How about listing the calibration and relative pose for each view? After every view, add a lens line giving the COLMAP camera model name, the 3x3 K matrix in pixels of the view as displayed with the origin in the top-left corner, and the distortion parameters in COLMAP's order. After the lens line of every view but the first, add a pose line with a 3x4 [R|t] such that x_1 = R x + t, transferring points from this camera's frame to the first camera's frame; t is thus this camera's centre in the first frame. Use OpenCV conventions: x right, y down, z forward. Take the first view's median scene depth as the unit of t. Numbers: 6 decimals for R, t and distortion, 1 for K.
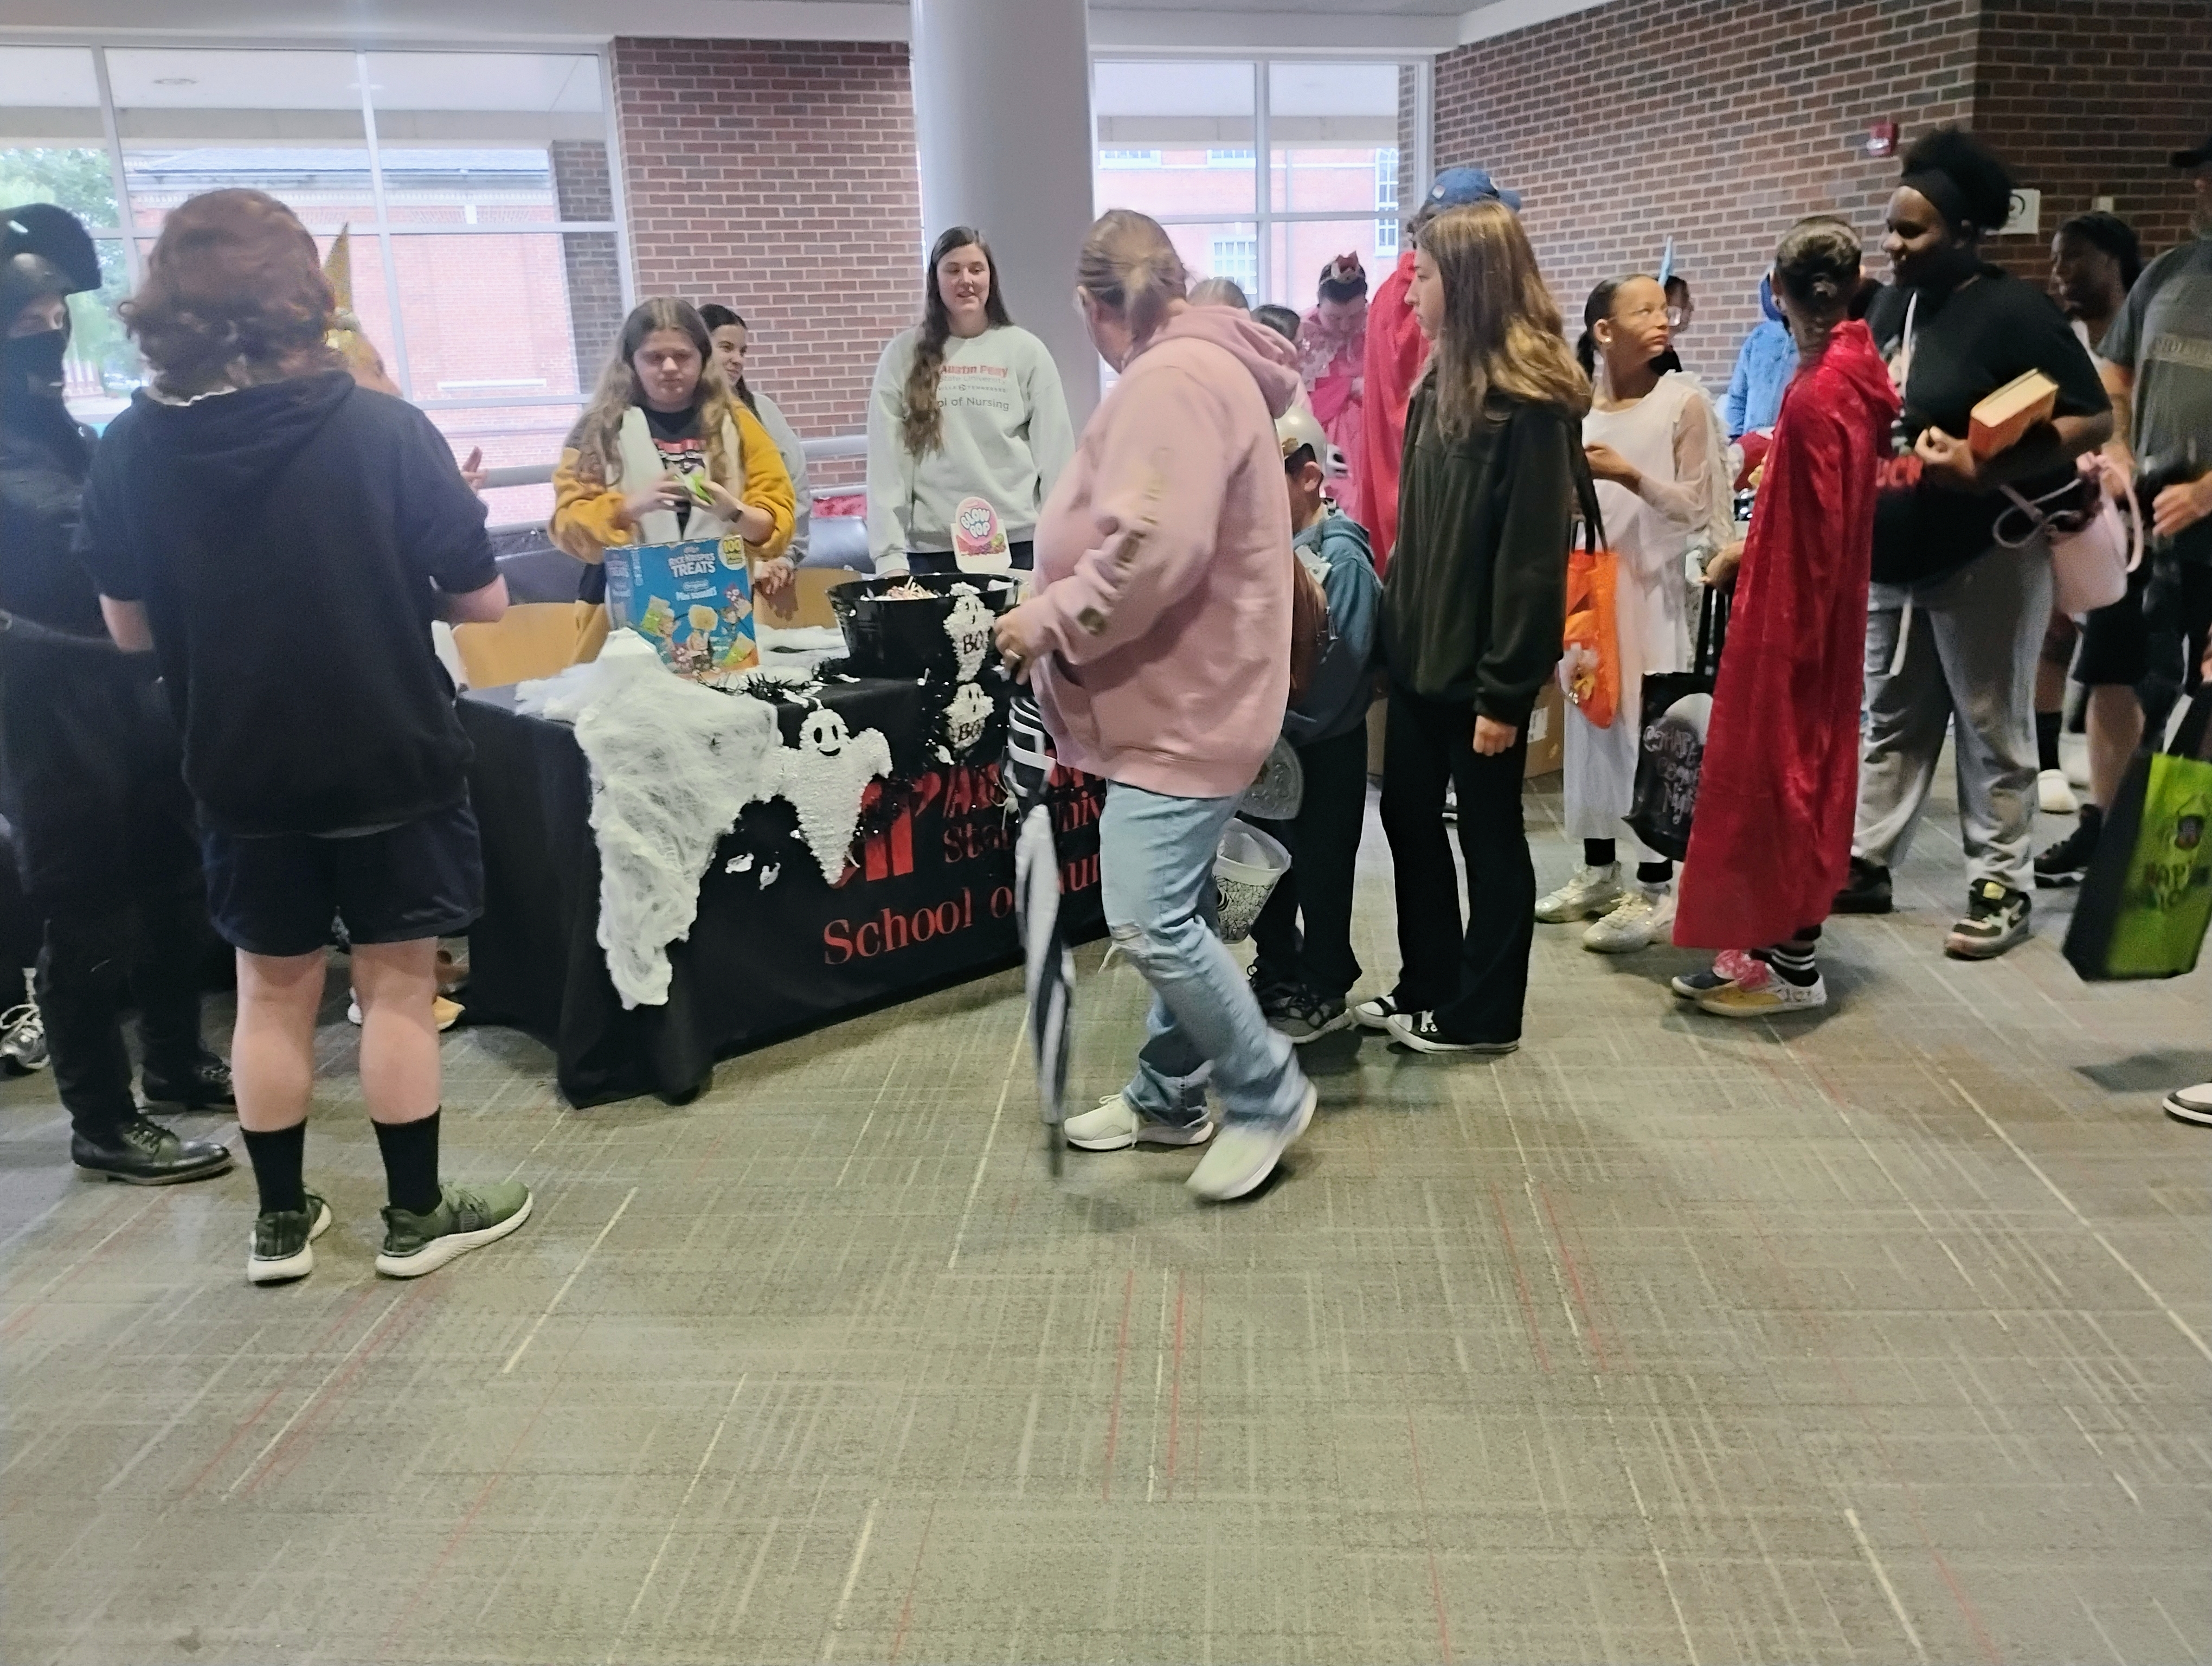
lens RADIAL K [[1848.5, 0, 1104.1], [0, 1848.5, 834.2], [0, 0, 1]] dist [0.046644, -0.065308]
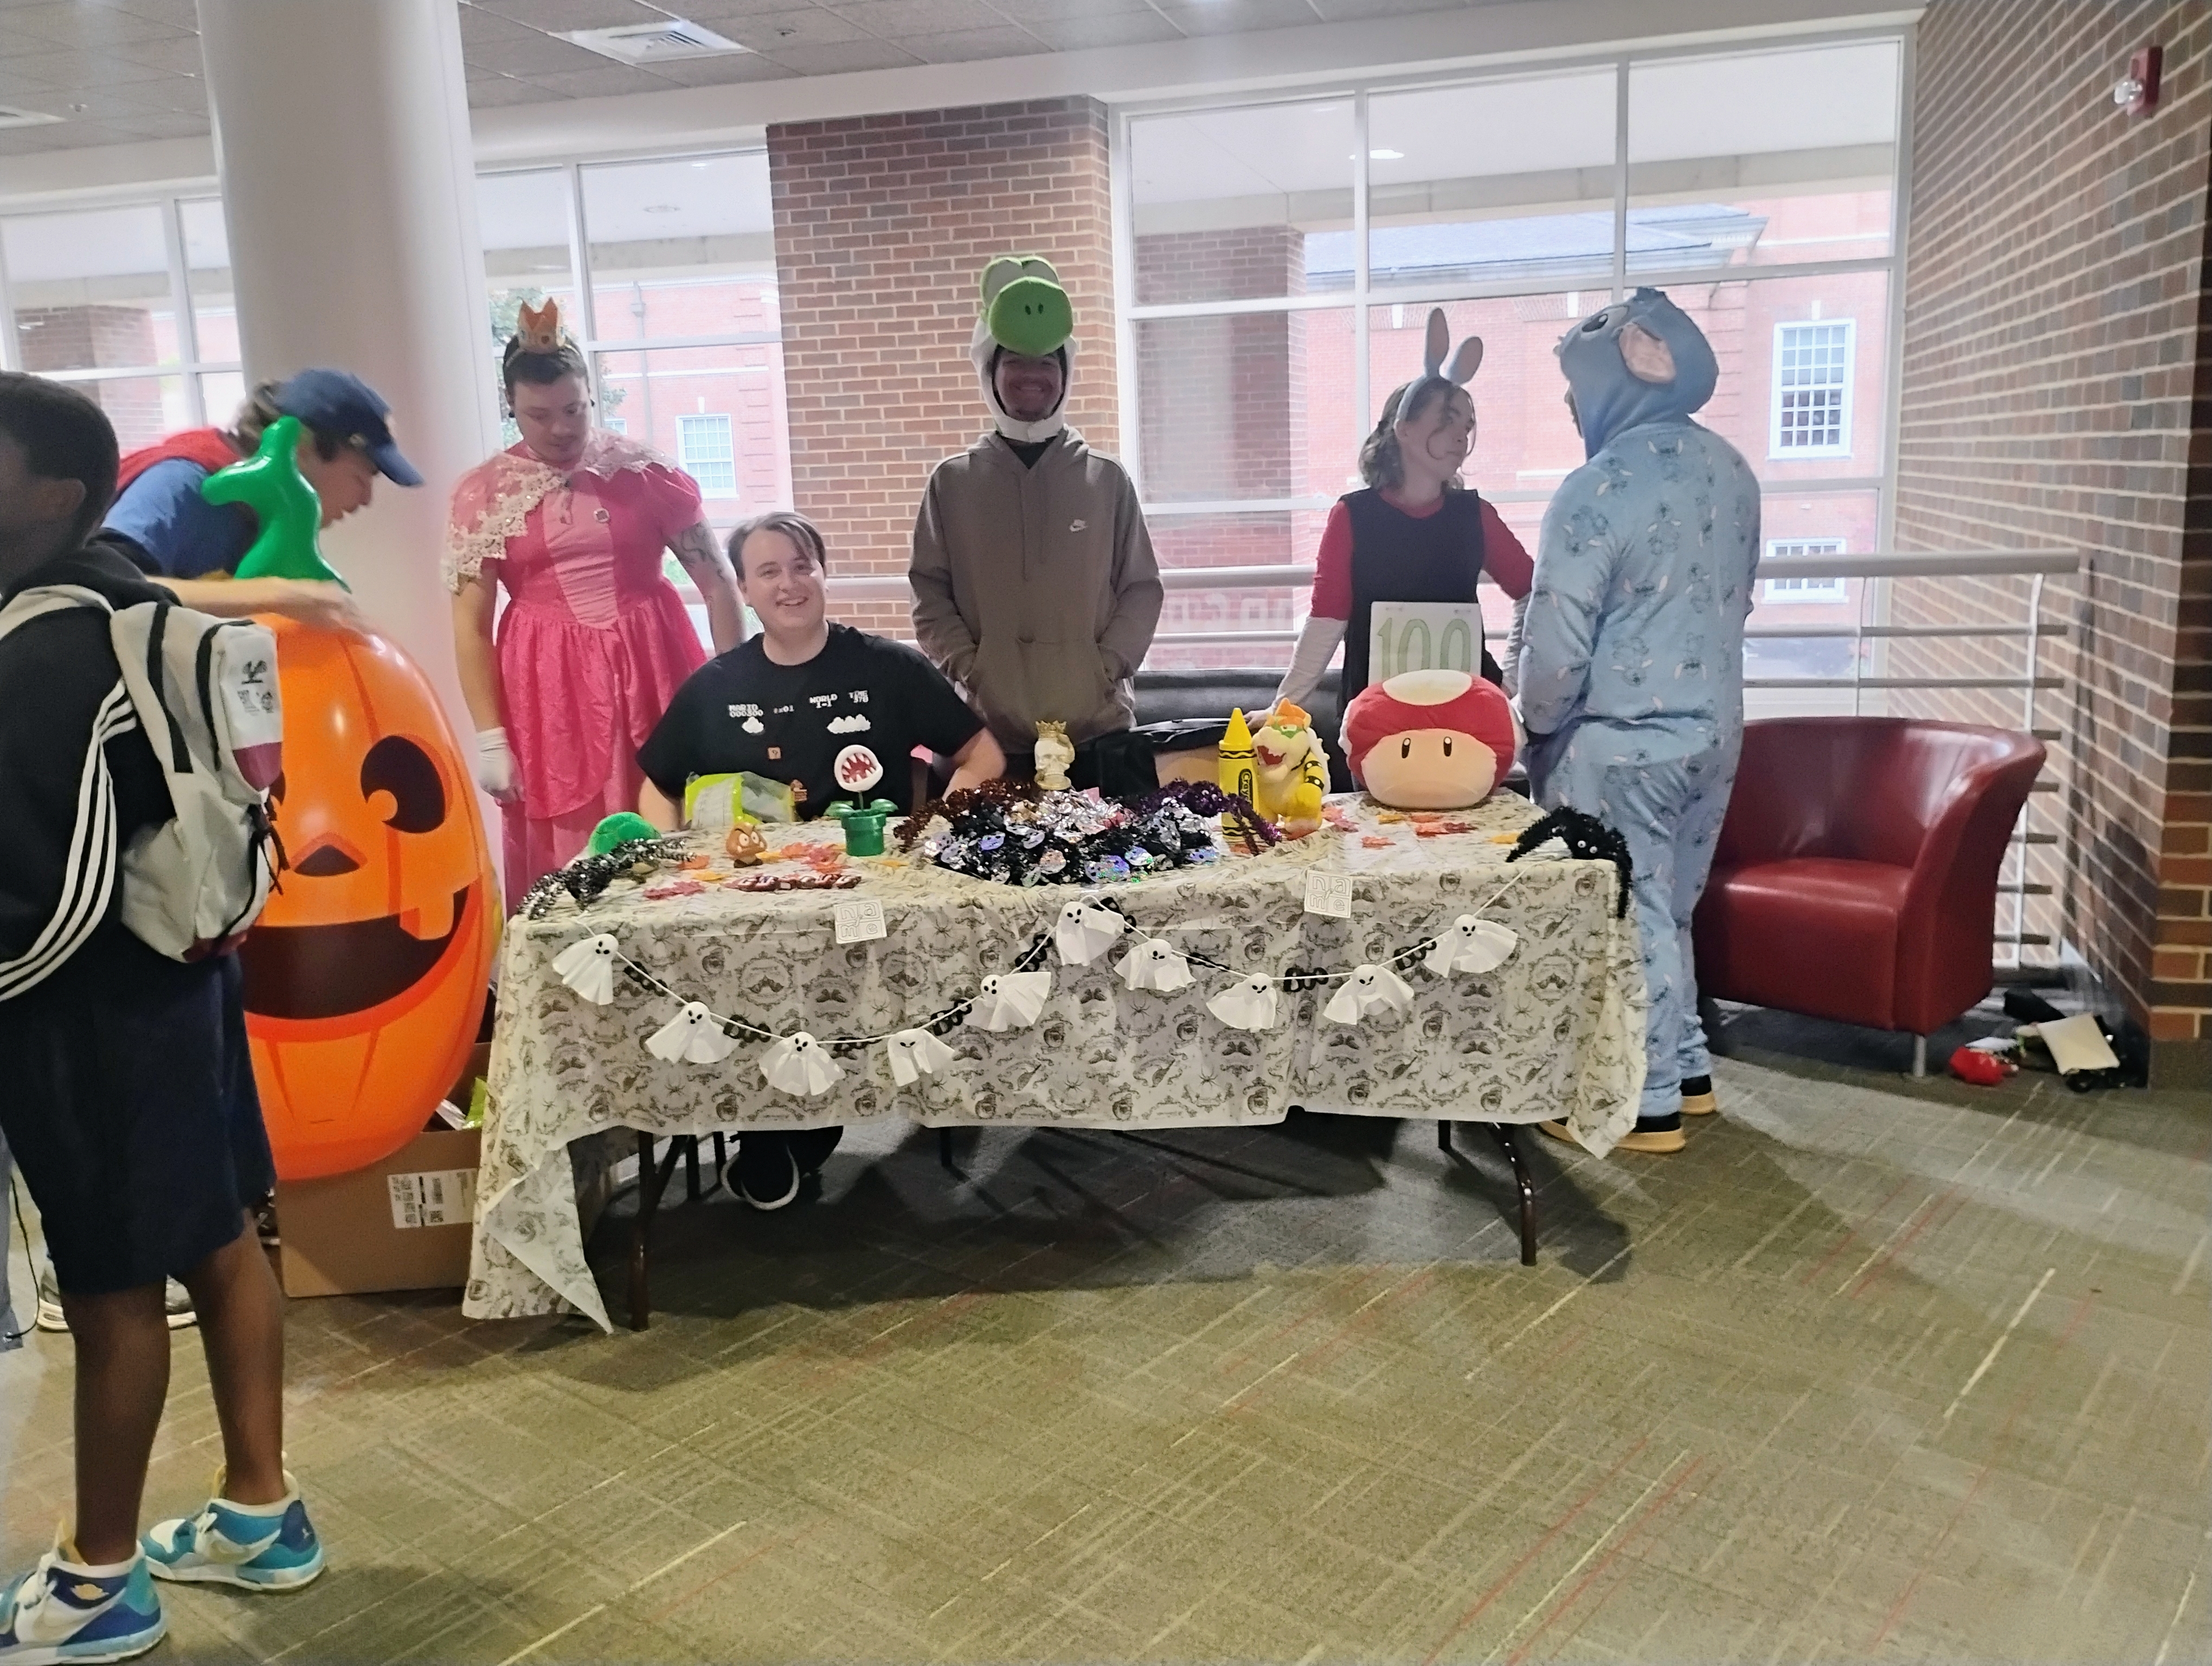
lens RADIAL K [[1848.5, 0, 1106.7], [0, 1848.5, 831.1], [0, 0, 1]] dist [0.046644, -0.065308]
pose [[0.812968, 0.116244, -0.570587, 0.406769], [-0.140639, 0.990060, 0.001321, -0.111336], [0.565069, 0.079173, 0.821236, 0.368441]]
